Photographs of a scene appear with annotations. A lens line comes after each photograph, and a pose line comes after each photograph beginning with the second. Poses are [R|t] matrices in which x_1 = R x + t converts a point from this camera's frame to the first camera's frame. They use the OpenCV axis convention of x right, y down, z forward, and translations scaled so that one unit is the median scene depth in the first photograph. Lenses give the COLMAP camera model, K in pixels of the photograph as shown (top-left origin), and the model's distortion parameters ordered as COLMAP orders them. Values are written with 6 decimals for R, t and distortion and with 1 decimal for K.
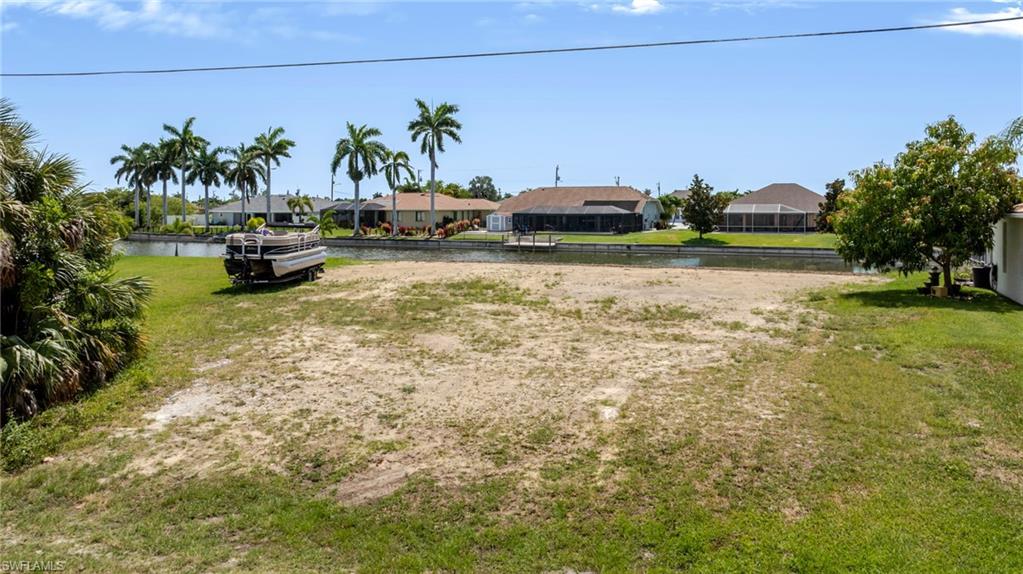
lens RADIAL K [[755.7, 0, 511.4], [0, 755.7, 214.8], [0, 0, 1]] dist [-0.016207, 0.004386]
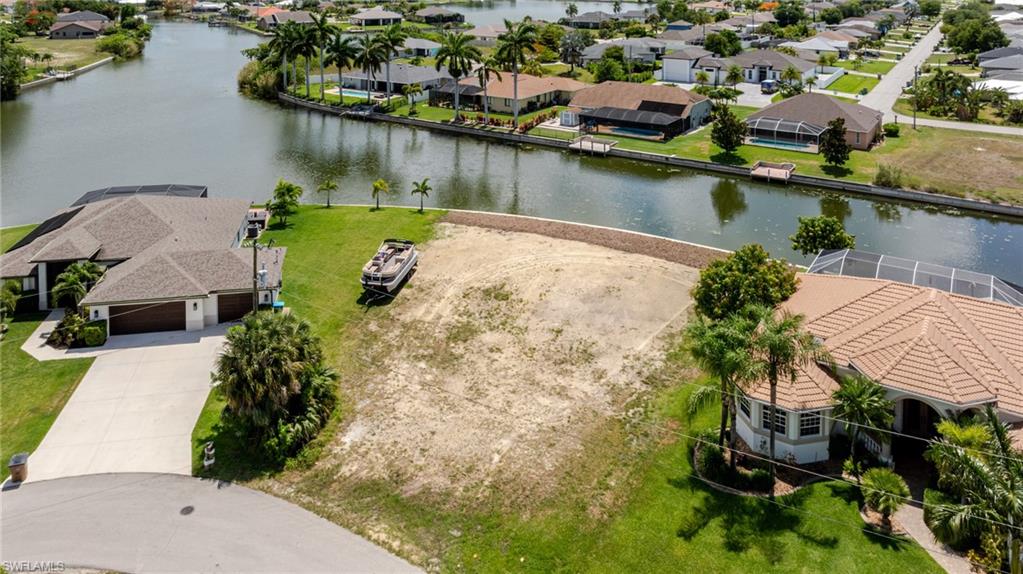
lens RADIAL K [[782.9, 0, 511.0], [0, 782.9, 72.9], [0, 0, 1]] dist [-0.004889, 0.000857]
pose [[0.987008, 0.029876, -0.157867, 0.244192], [-0.008740, 0.991089, 0.132916, -0.638628], [0.160431, -0.129810, 0.978474, -0.689483]]
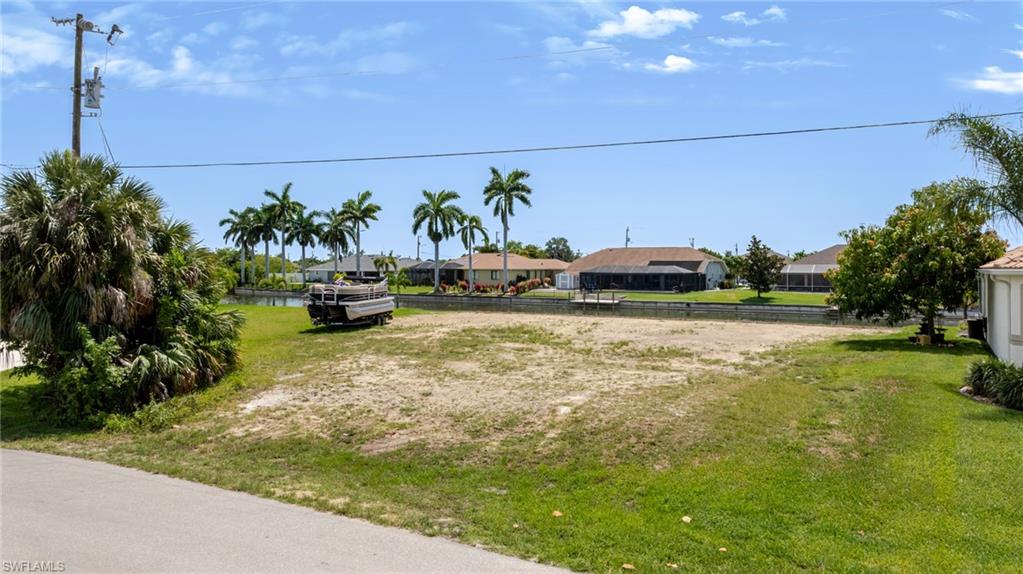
lens RADIAL K [[743.4, 0, 511.5], [0, 743.4, 287.0], [0, 0, 1]] dist [-0.005676, -0.003358]
pose [[0.993191, 0.007761, -0.116242, 0.074861], [-0.006032, 0.999866, 0.015218, 0.008605], [0.116345, -0.014413, 0.993104, -0.133414]]
